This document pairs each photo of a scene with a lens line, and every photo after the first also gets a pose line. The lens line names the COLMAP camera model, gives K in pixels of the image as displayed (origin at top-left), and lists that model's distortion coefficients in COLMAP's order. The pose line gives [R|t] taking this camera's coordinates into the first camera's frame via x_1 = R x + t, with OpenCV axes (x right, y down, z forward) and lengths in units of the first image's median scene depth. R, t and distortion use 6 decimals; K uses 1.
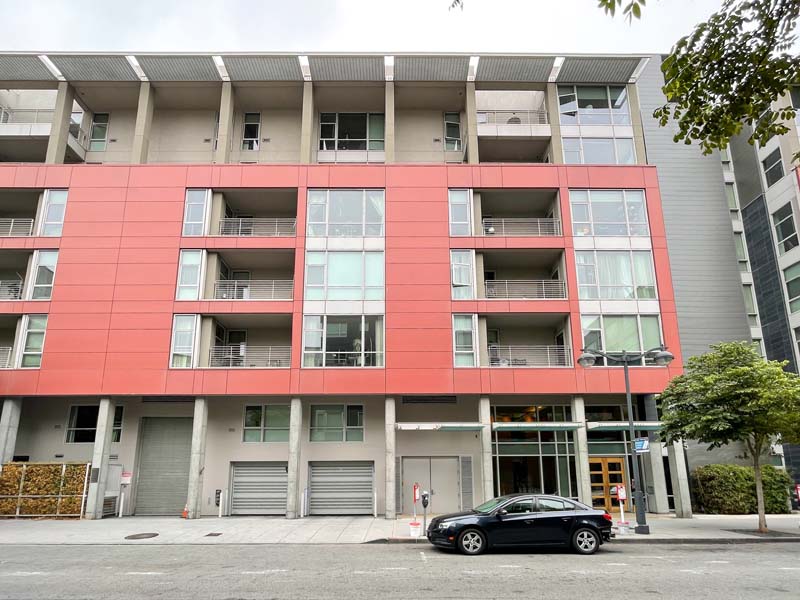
lens RADIAL K [[324.1, 0, 399.5], [0, 324.1, 307.1], [0, 0, 1]] dist [-0.004162, 0.000552]
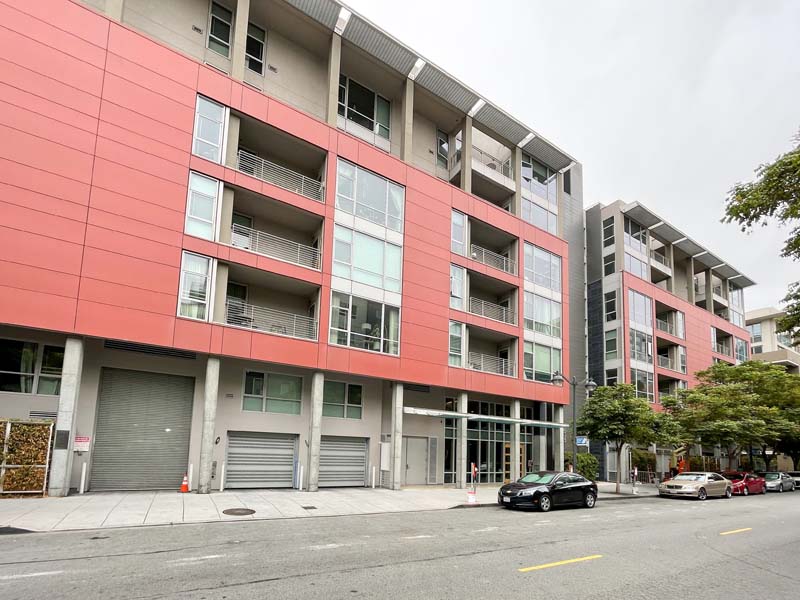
lens RADIAL K [[324.1, 0, 401.0], [0, 324.1, 293.9], [0, 0, 1]] dist [-0.004162, 0.000552]
pose [[0.868168, 0.245080, 0.431532, -0.531784], [-0.260015, 0.965278, -0.025104, 0.005493], [-0.422701, -0.090410, 0.901748, 0.015154]]
